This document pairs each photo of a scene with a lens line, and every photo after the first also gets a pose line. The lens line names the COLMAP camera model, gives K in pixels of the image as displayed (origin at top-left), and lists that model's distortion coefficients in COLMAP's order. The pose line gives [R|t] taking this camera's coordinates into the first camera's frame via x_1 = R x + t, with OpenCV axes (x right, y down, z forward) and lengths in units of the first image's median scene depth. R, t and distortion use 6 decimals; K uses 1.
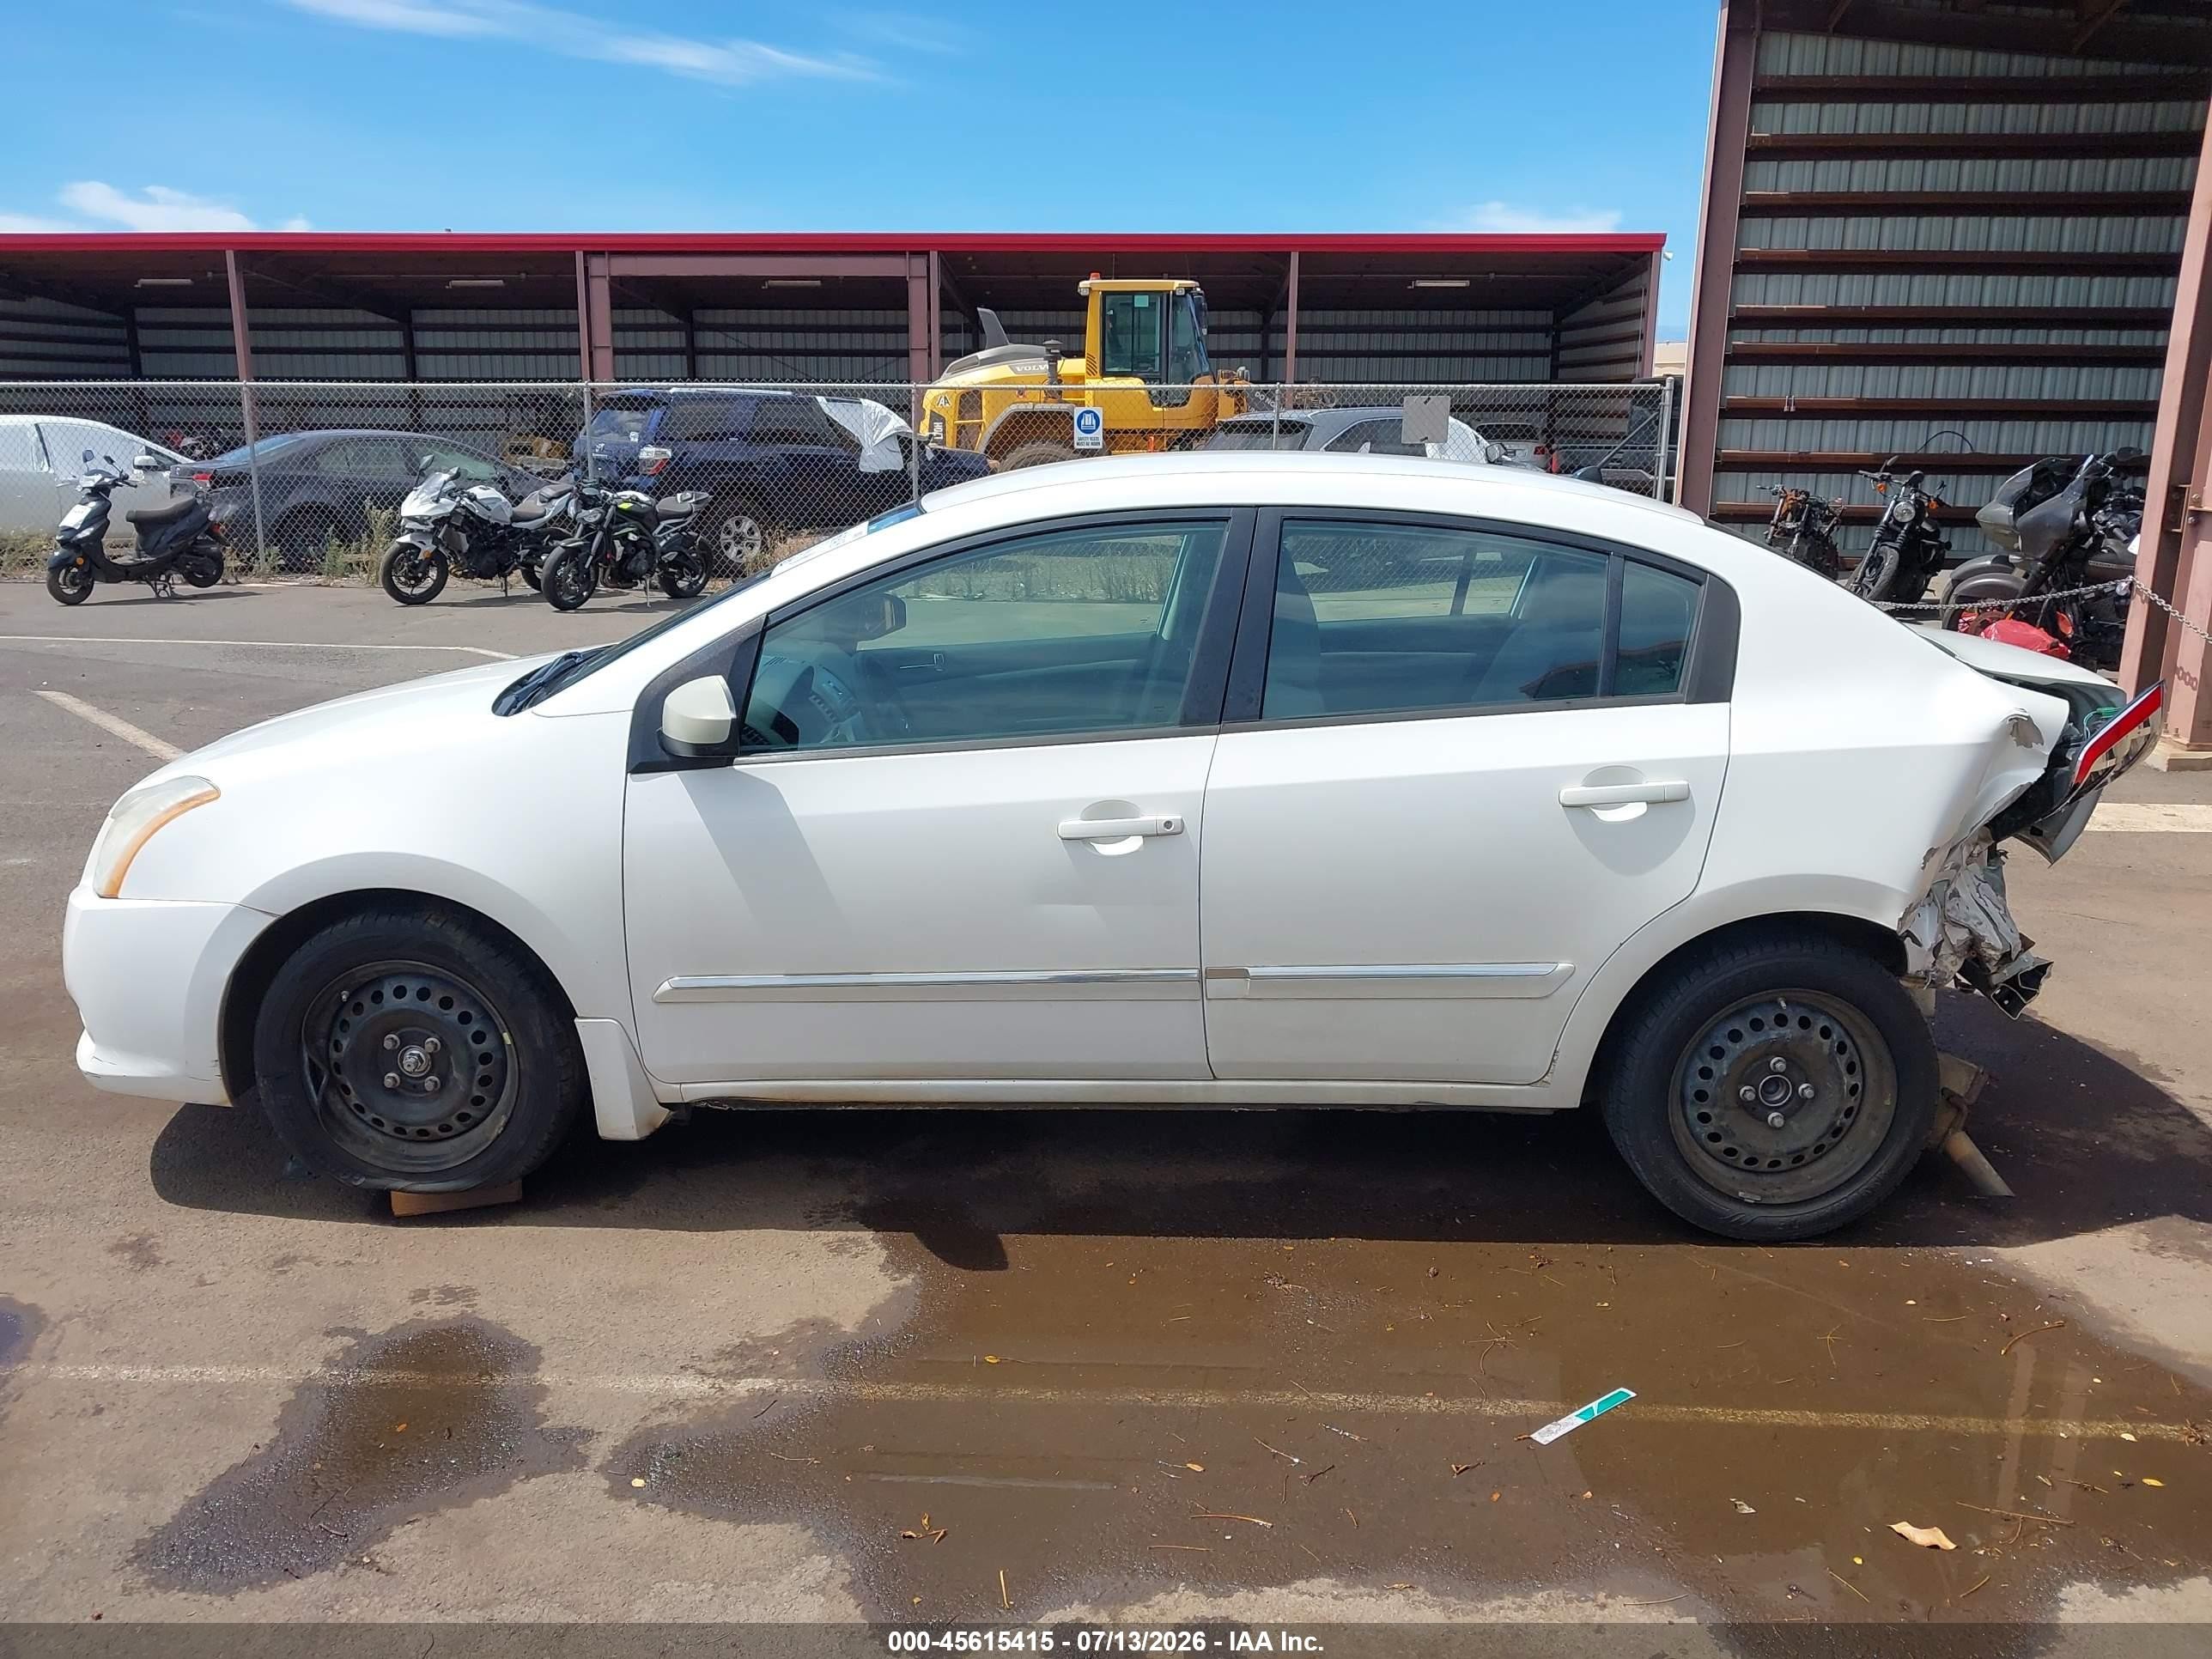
lens RADIAL K [[1673.1, 0, 1066.0], [0, 1673.1, 861.9], [0, 0, 1]] dist [-0.007611, -0.002666]
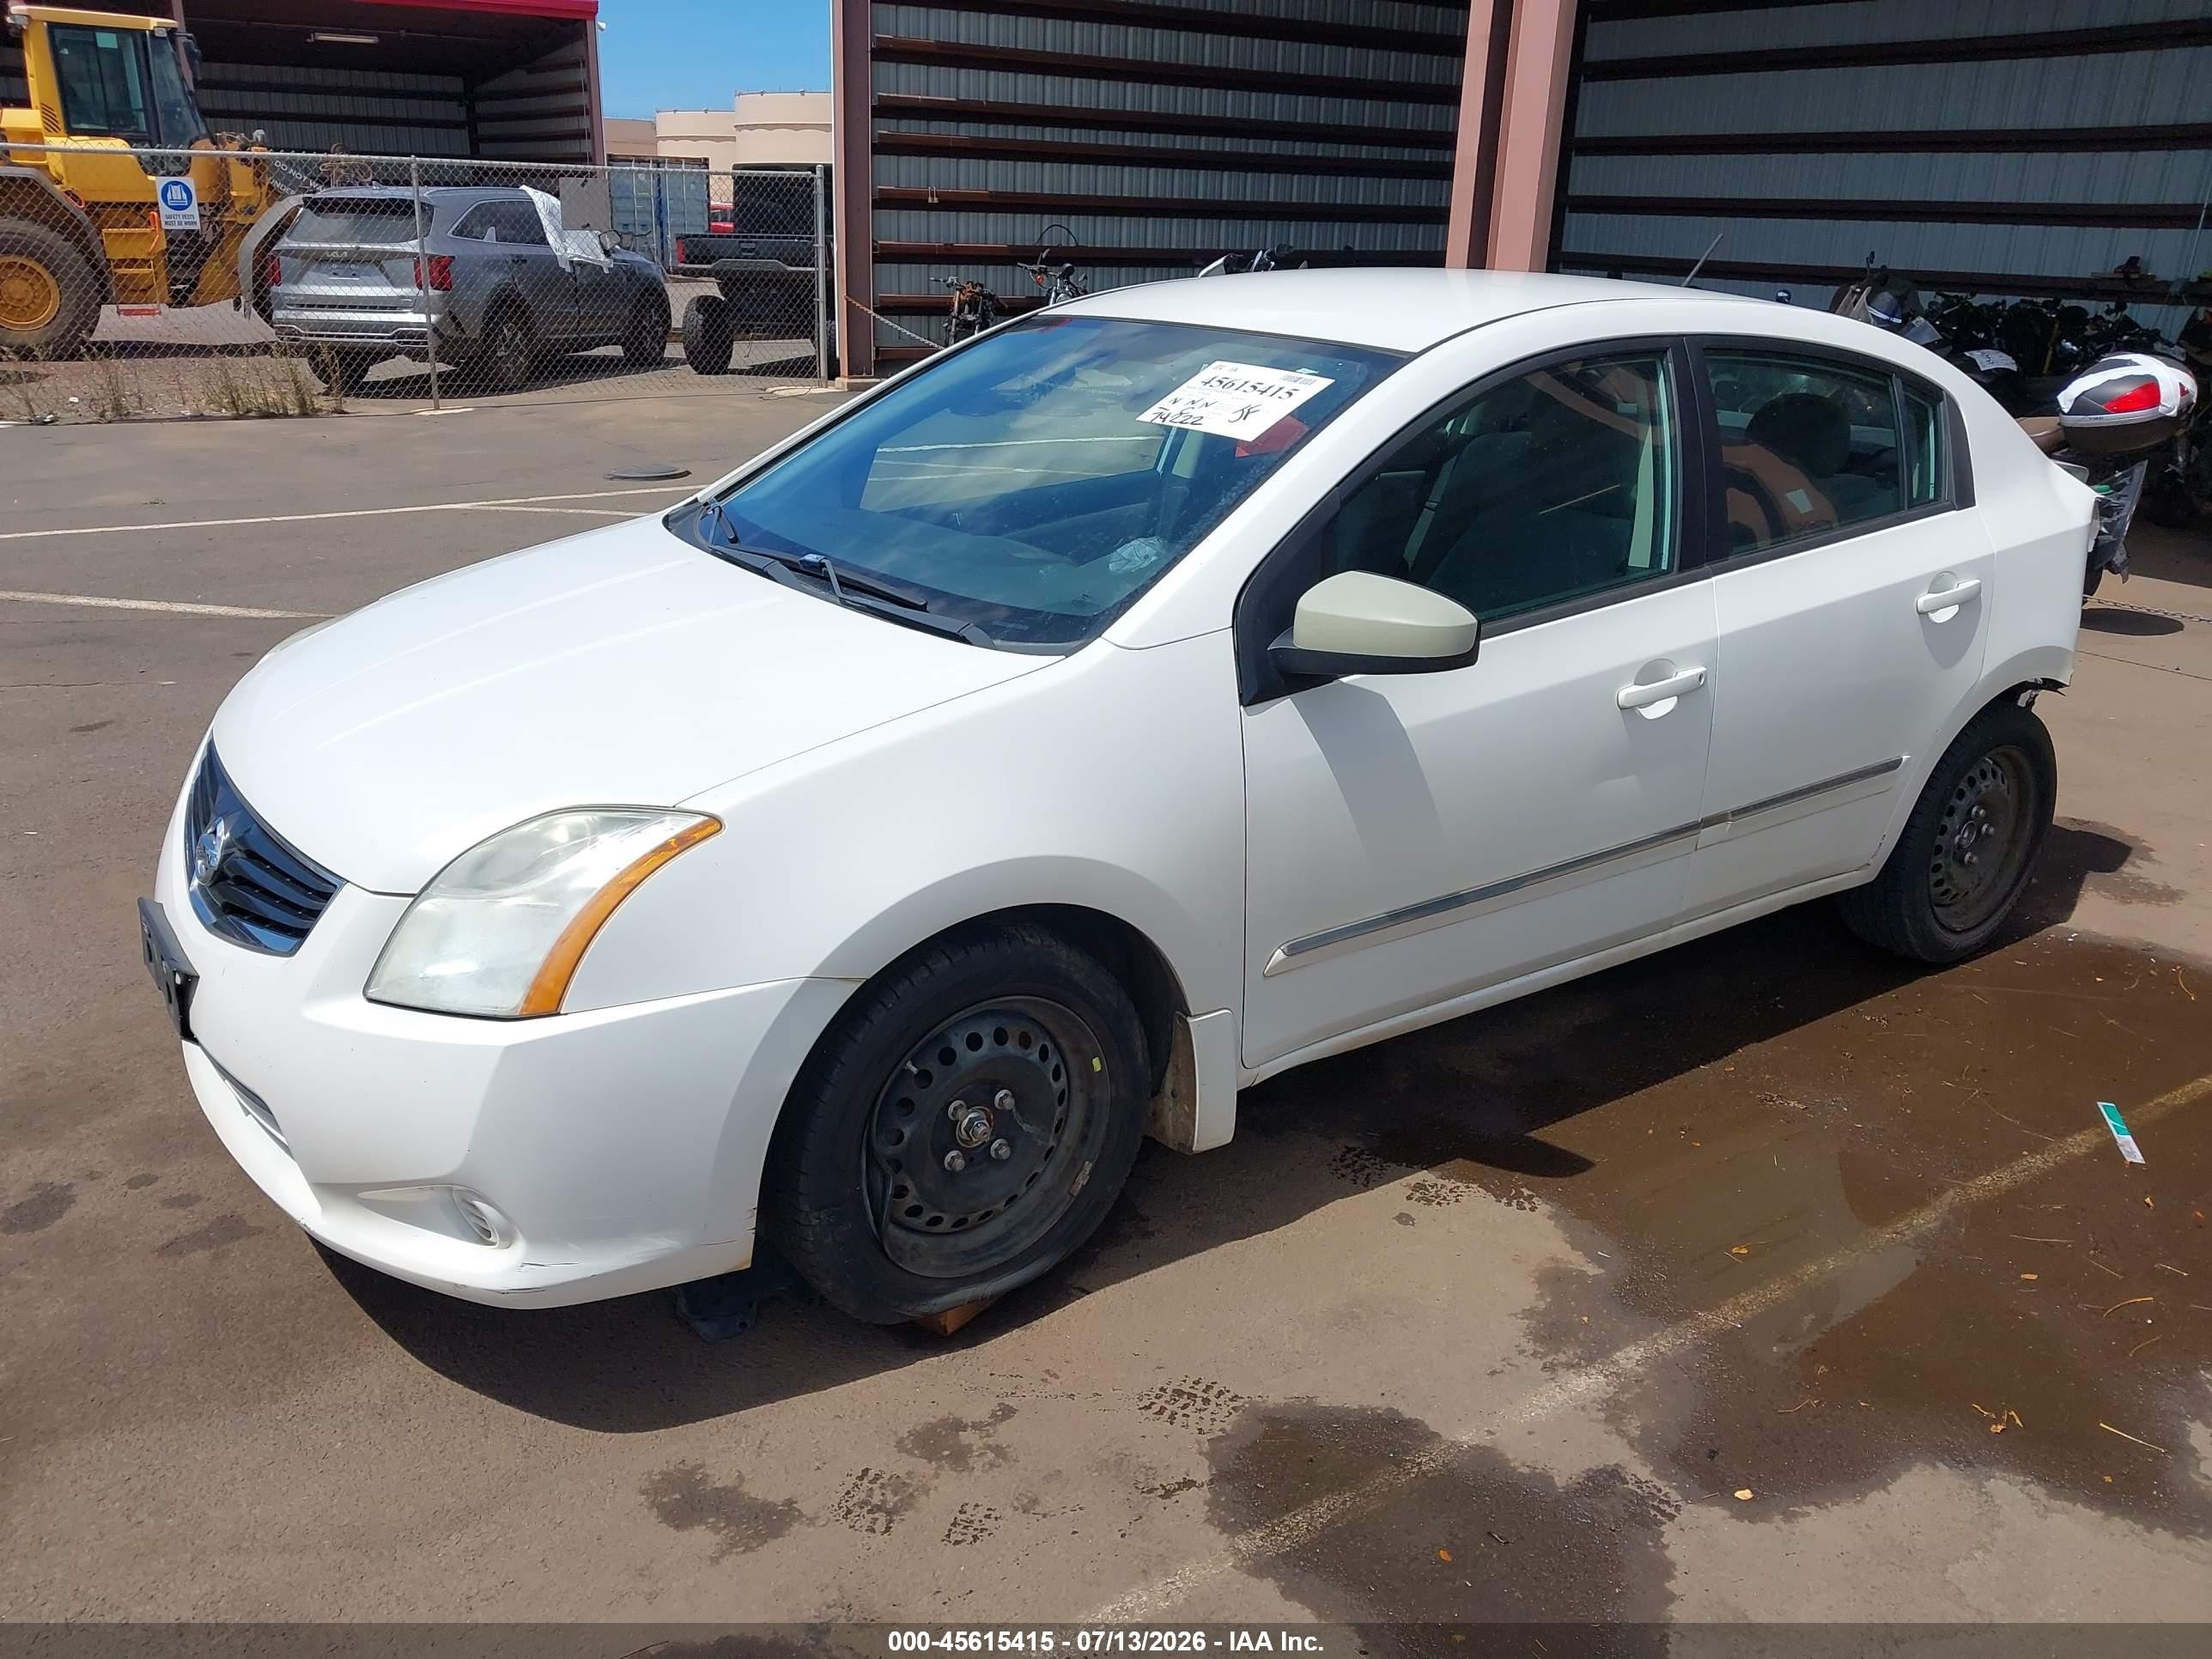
lens RADIAL K [[1673.1, 0, 1066.0], [0, 1673.1, 861.9], [0, 0, 1]] dist [-0.007611, -0.002666]
pose [[0.818586, -0.188693, 0.542506, -0.141271], [0.122504, 0.980122, 0.156057, -0.020495], [-0.561169, -0.061287, 0.825429, 0.071467]]
